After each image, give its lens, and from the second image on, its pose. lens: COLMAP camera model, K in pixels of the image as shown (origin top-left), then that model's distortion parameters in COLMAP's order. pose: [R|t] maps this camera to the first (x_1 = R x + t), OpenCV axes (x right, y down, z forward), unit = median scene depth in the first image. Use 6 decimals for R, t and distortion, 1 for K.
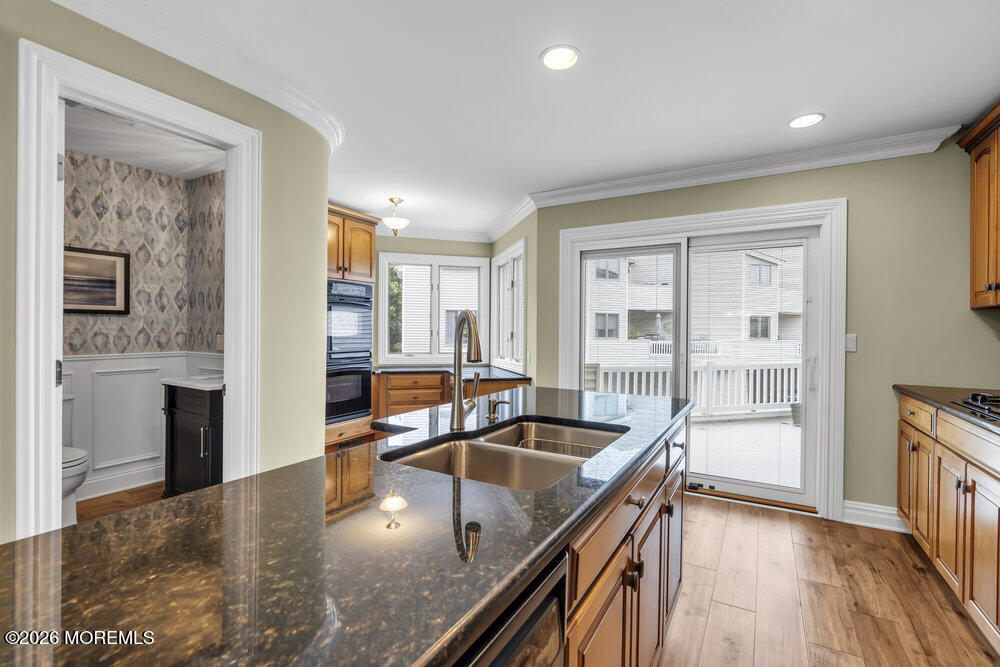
lens RADIAL K [[447.4, 0, 501.5], [0, 447.4, 331.6], [0, 0, 1]] dist [-0.007961, 0.001373]
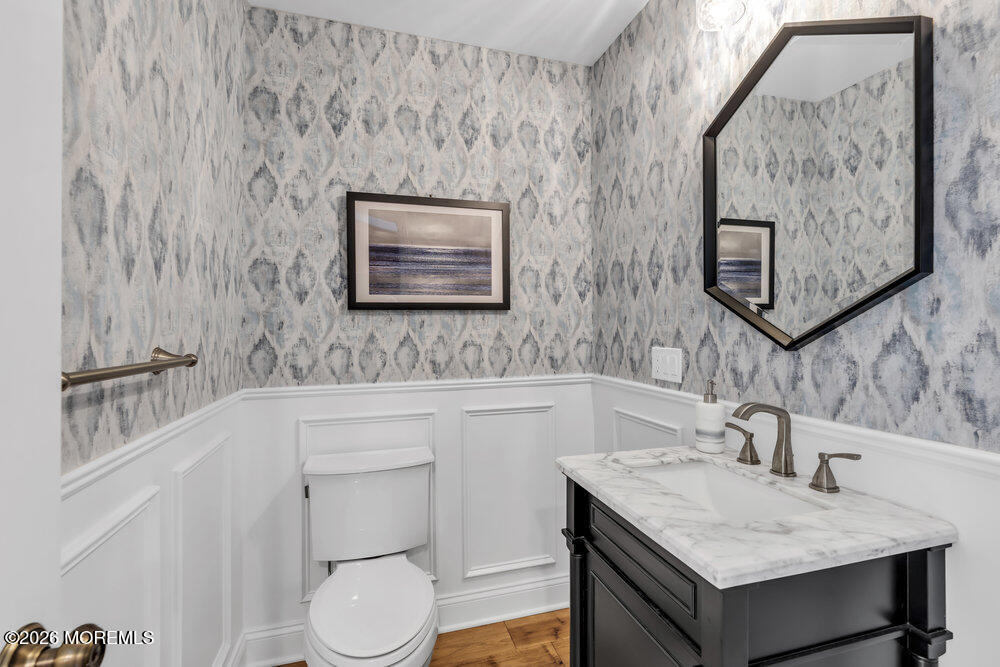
lens RADIAL K [[447.4, 0, 500.4], [0, 447.4, 332.4], [0, 0, 1]] dist [-0.007961, 0.001373]
pose [[0.723685, -0.006241, -0.690102, -0.440011], [0.010174, 0.999947, 0.001626, -0.010367], [0.690055, -0.008198, 0.723710, 0.564661]]
